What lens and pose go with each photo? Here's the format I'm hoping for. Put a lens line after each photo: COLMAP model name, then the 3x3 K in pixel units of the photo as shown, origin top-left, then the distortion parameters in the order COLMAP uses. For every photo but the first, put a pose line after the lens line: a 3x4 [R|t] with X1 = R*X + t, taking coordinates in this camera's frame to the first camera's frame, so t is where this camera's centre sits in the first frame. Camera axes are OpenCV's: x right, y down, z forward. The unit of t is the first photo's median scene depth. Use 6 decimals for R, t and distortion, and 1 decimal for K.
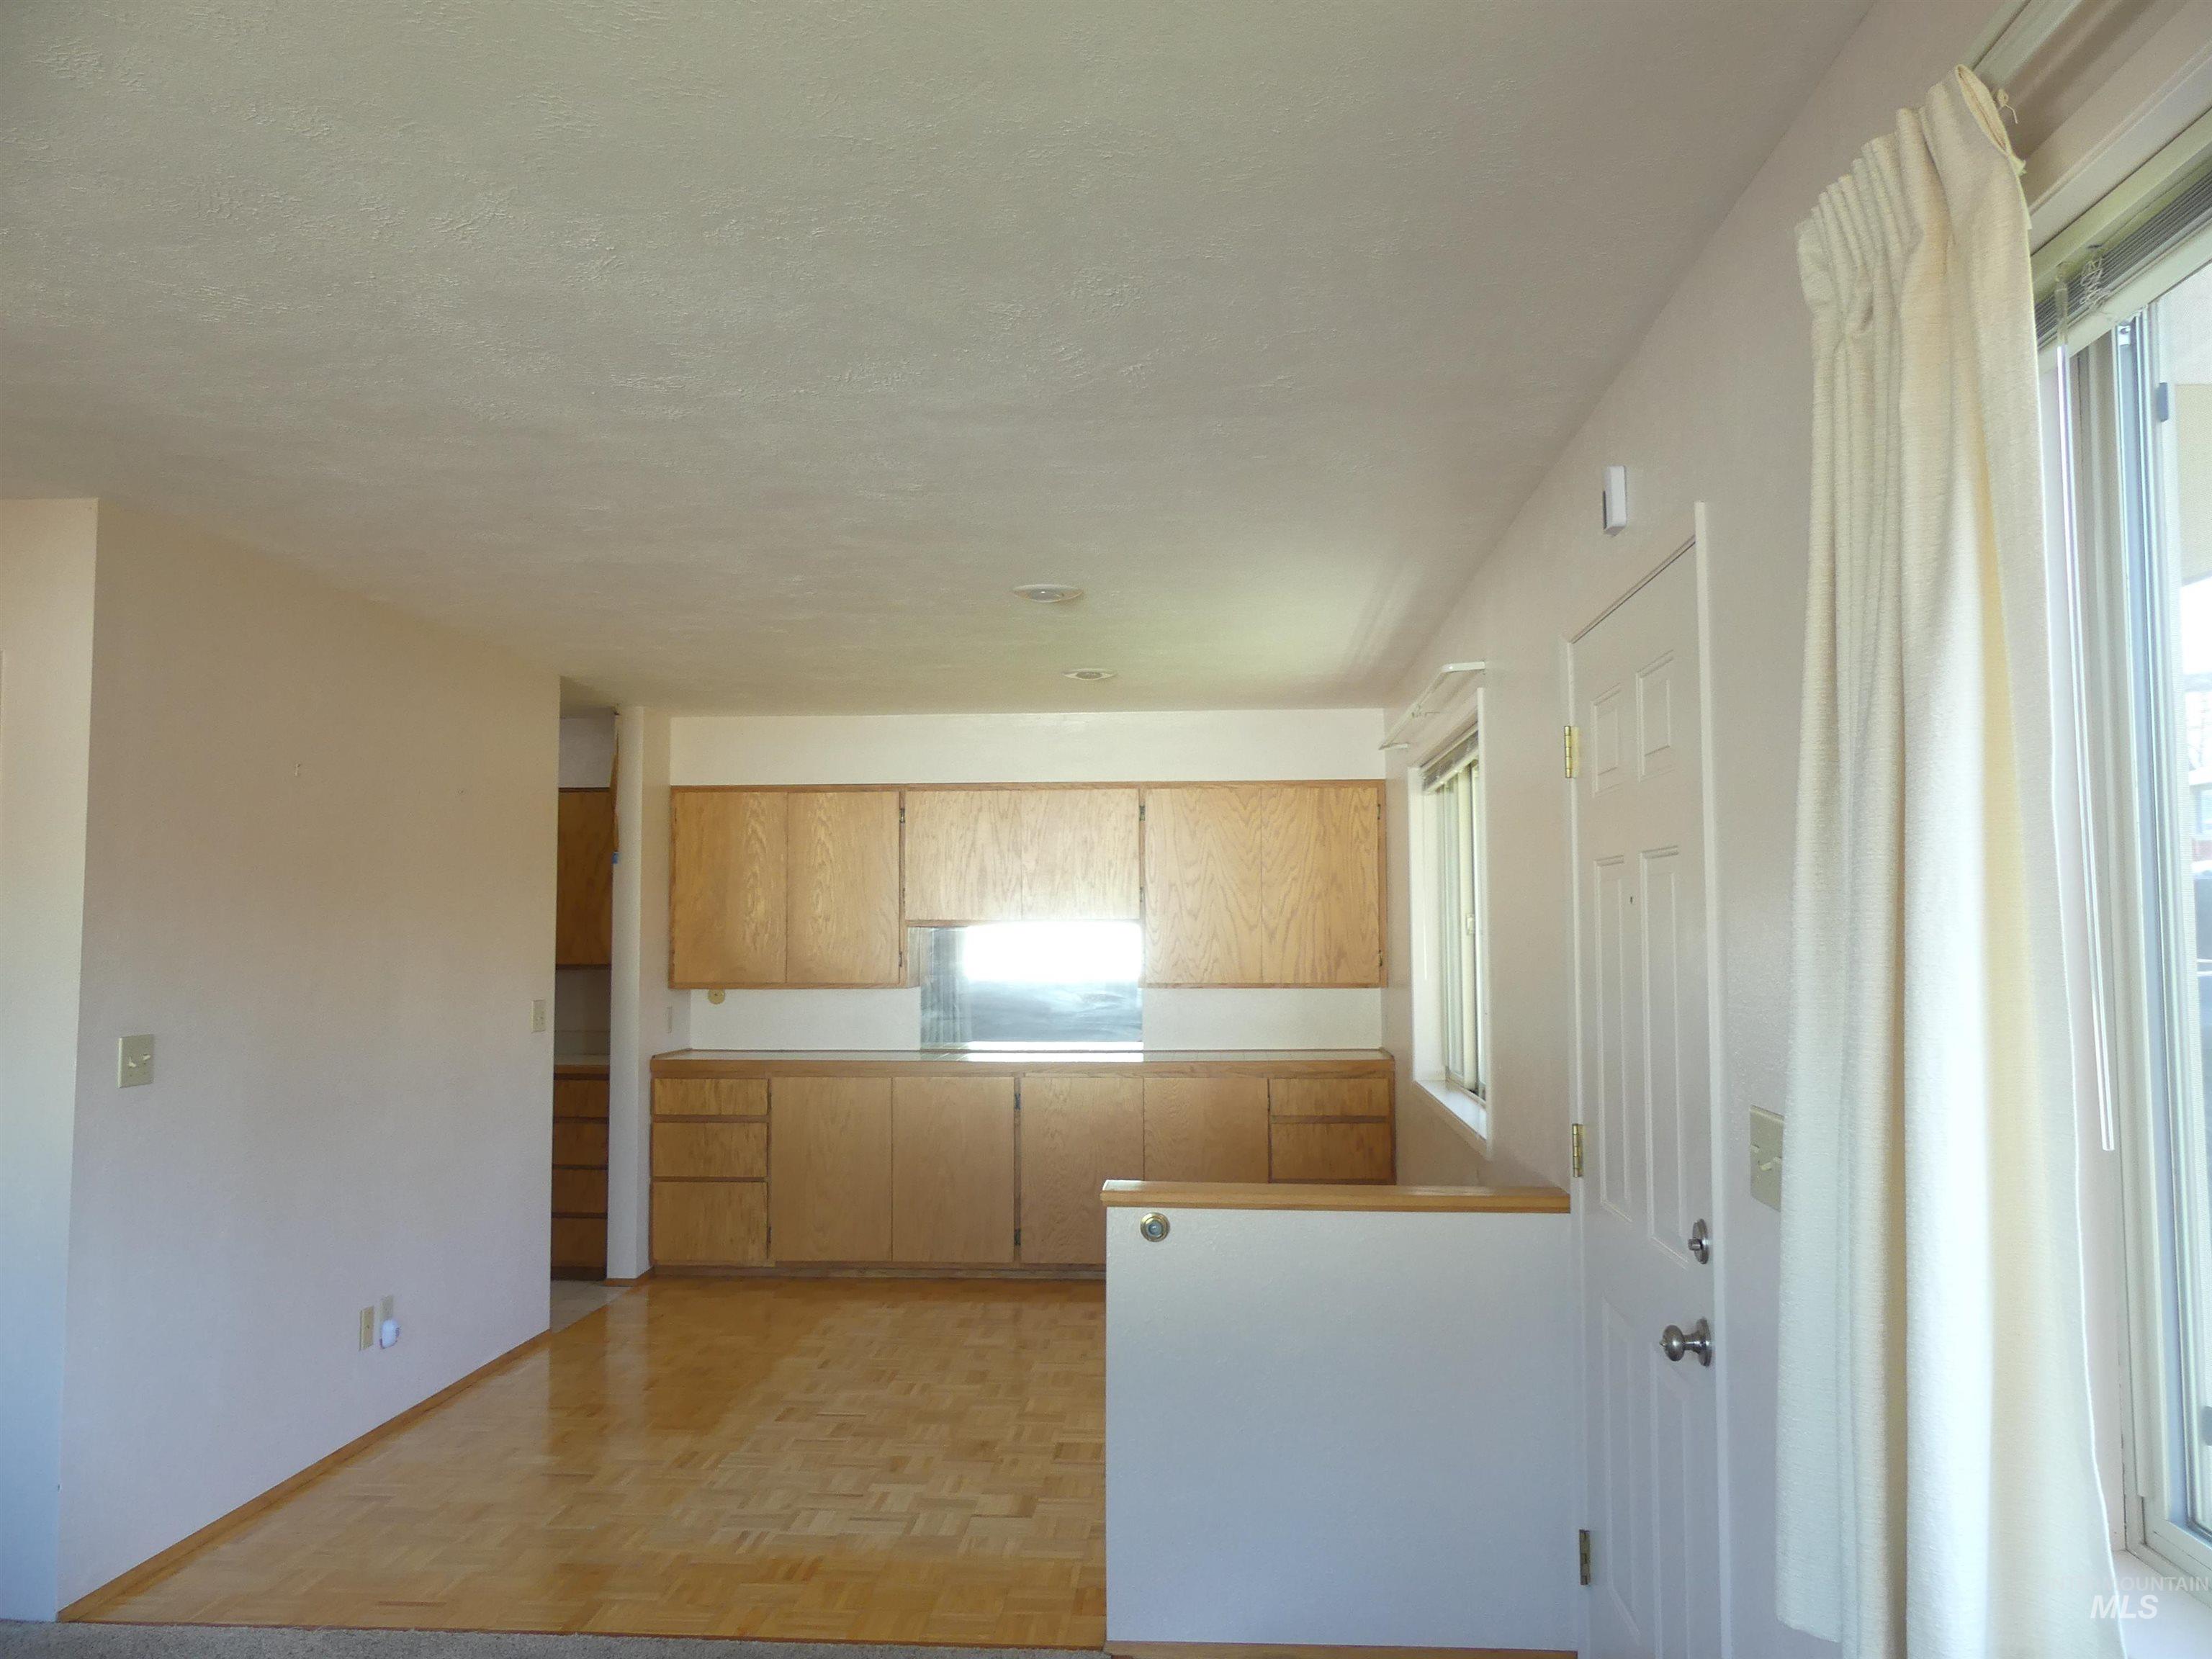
lens RADIAL K [[1625.0, 0, 1106.0], [0, 1625.0, 829.5], [0, 0, 1]] dist [0.002834, 0.002872]
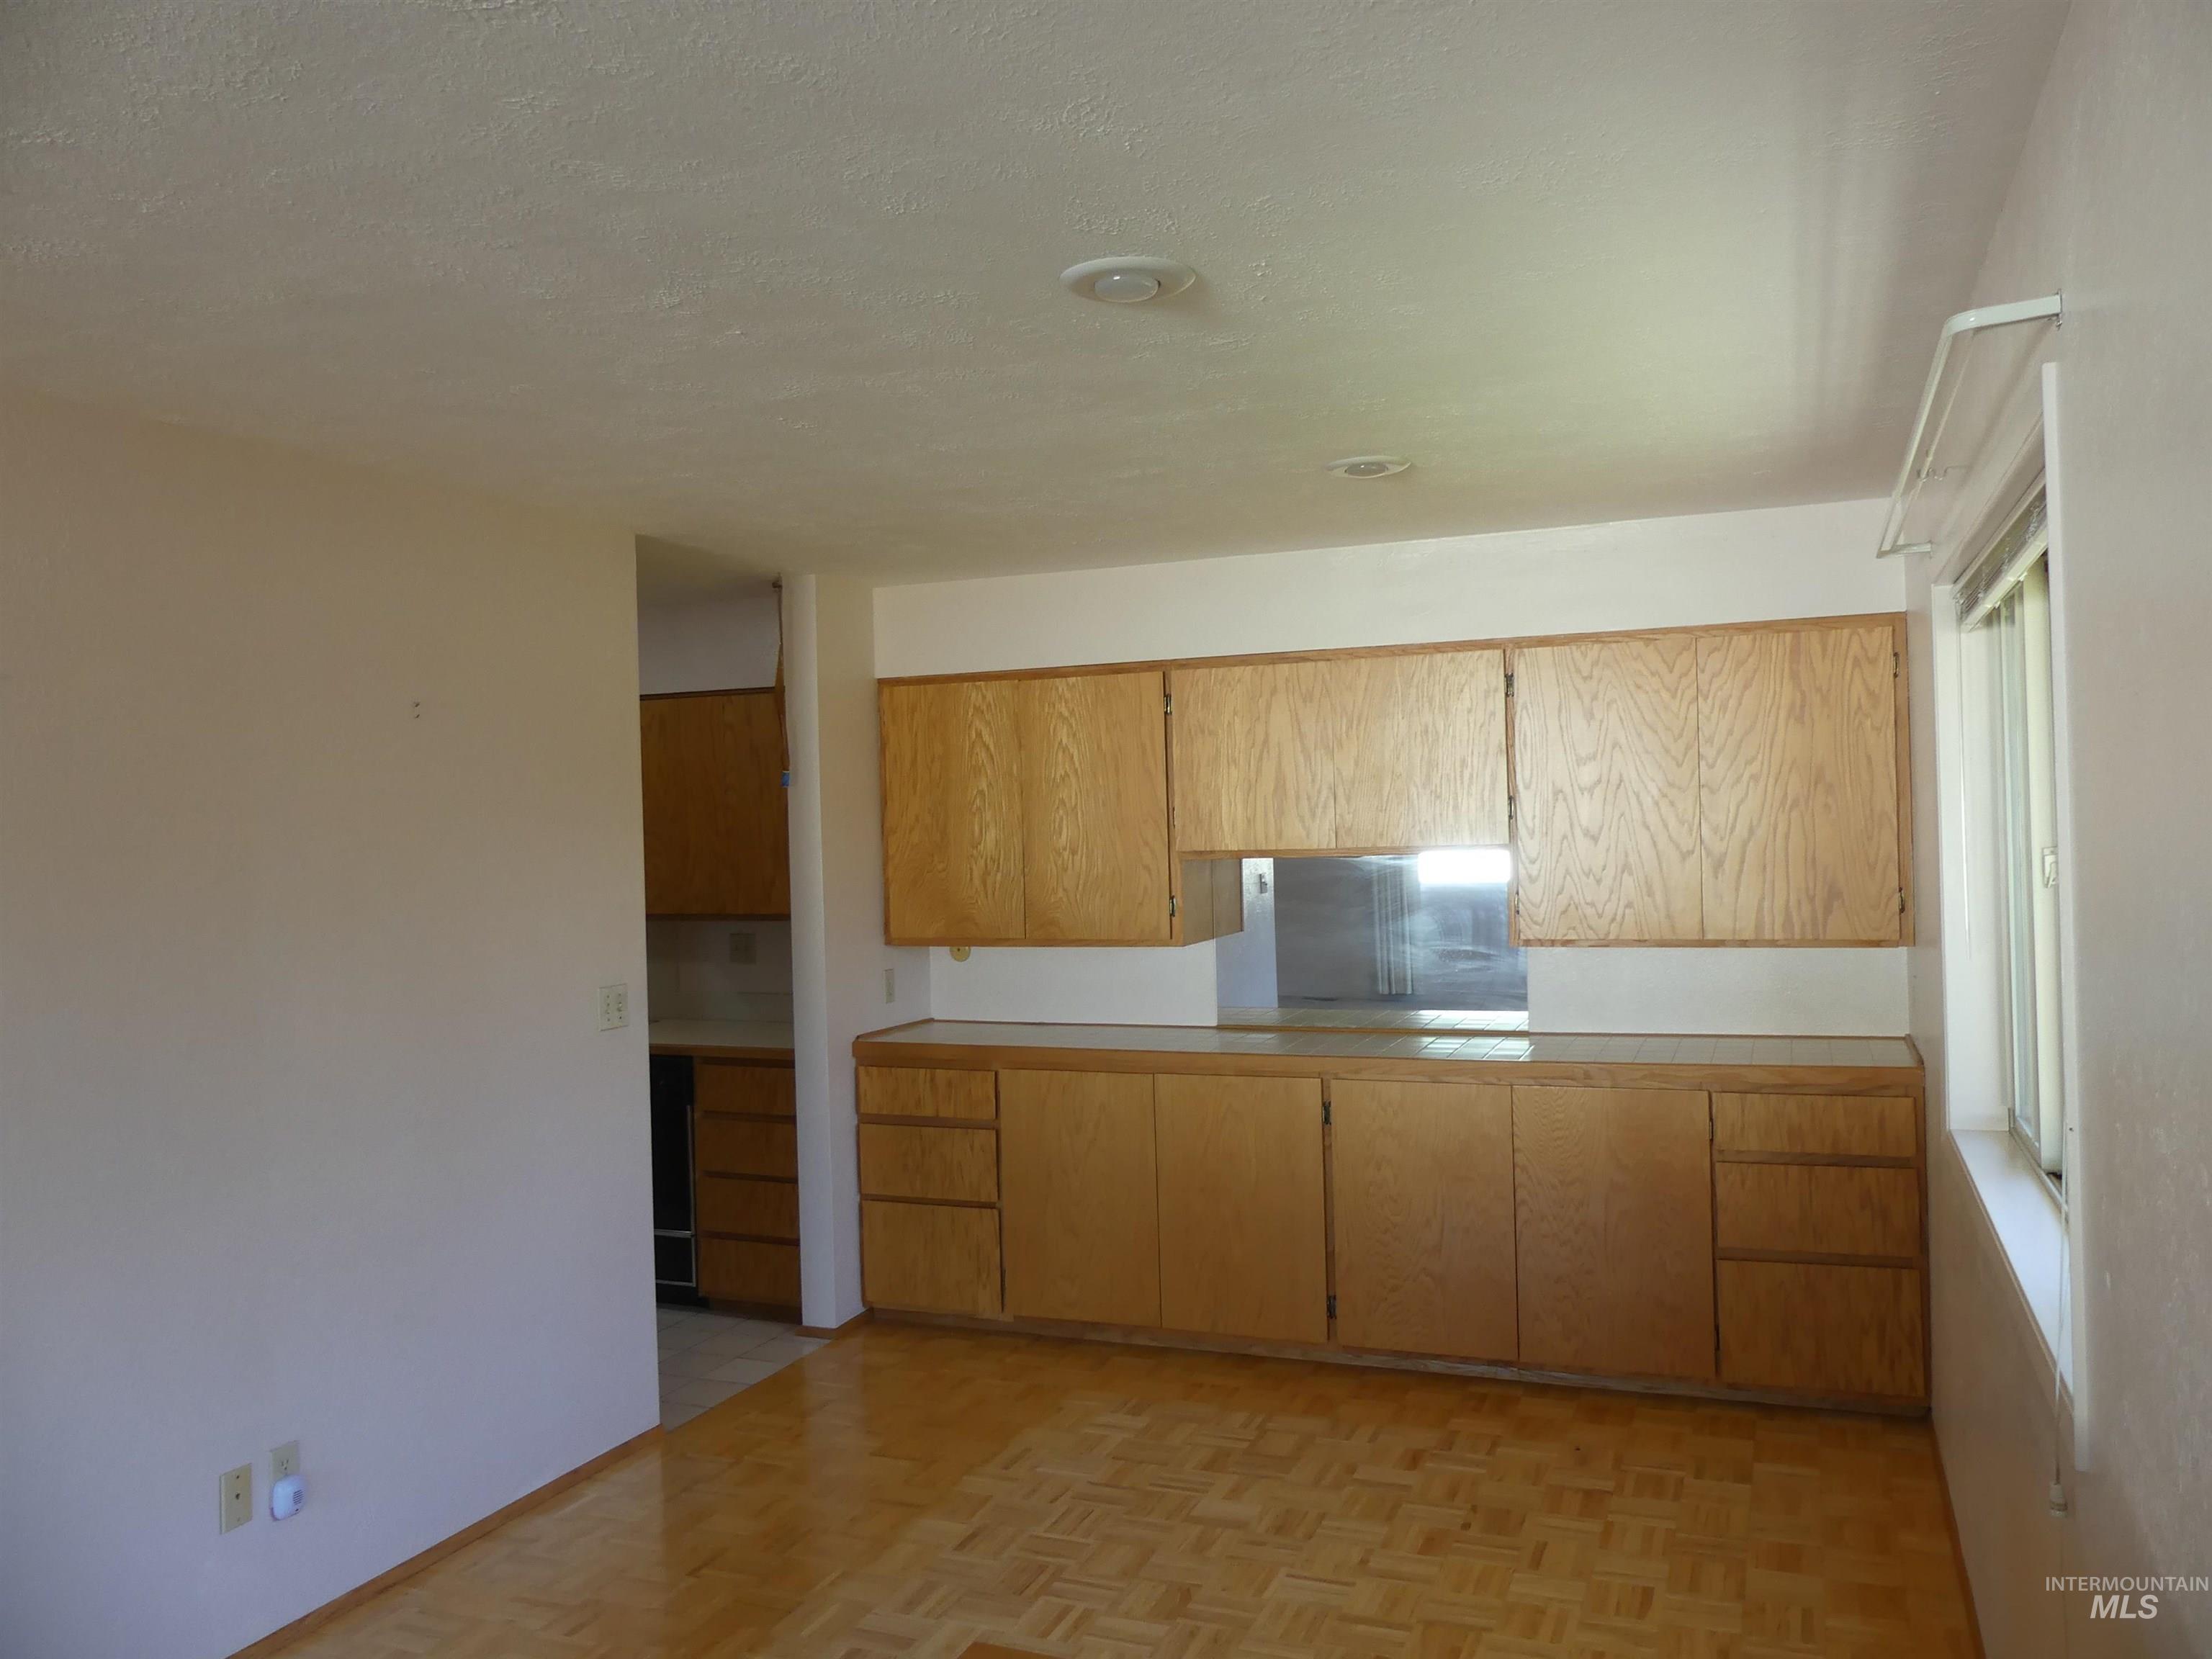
lens RADIAL K [[1690.3, 0, 1106.0], [0, 1690.3, 829.5], [0, 0, 1]] dist [-0.007386, -0.002277]
pose [[0.952876, -0.021918, -0.302567, 0.073877], [0.043184, 0.997030, 0.063775, -0.002500], [0.300271, -0.073836, 0.950992, 0.291481]]
